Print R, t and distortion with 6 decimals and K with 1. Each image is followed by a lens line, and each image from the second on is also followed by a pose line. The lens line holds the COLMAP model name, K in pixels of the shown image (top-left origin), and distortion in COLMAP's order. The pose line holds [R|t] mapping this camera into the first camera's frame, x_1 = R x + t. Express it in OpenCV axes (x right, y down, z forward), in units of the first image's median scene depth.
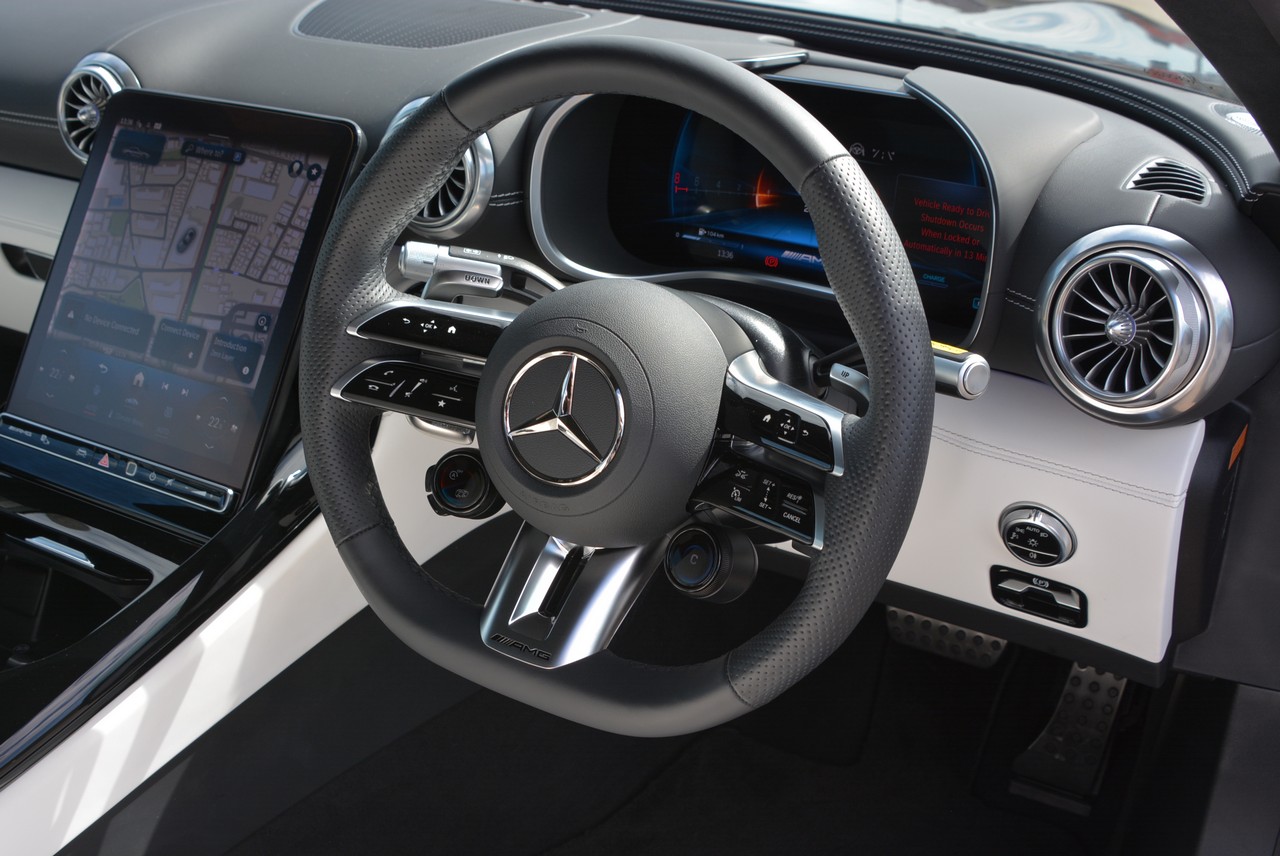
lens RADIAL K [[1526.3, 0, 635.9], [0, 1526.3, 433.8], [0, 0, 1]] dist [-0.128928, 0.000000]
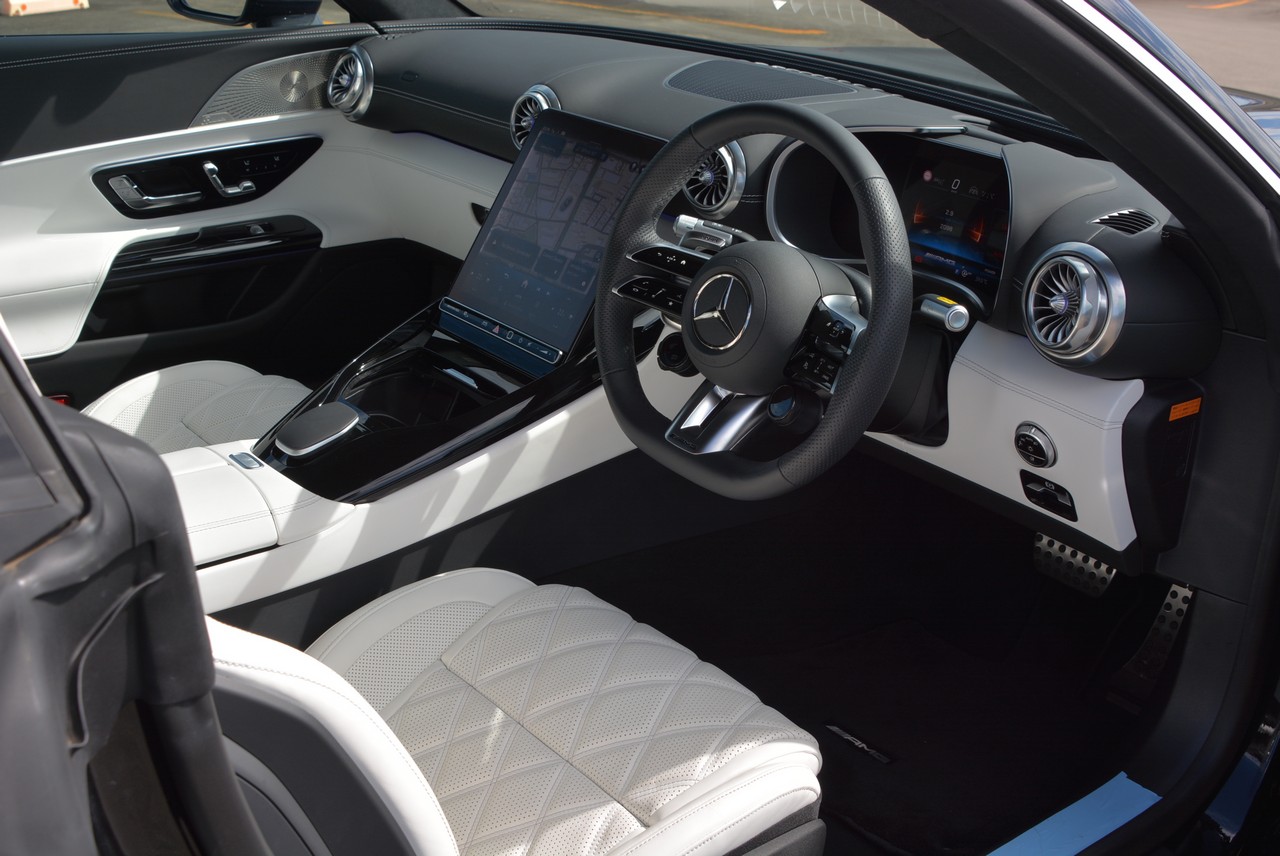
lens RADIAL K [[1526.3, 0, 637.9], [0, 1526.3, 435.2], [0, 0, 1]] dist [-0.128928, 0.000000]
pose [[0.938478, 0.150327, -0.310905, 0.340678], [-0.162070, 0.986705, -0.012130, 0.132477], [0.304948, 0.061772, 0.950364, -0.552257]]
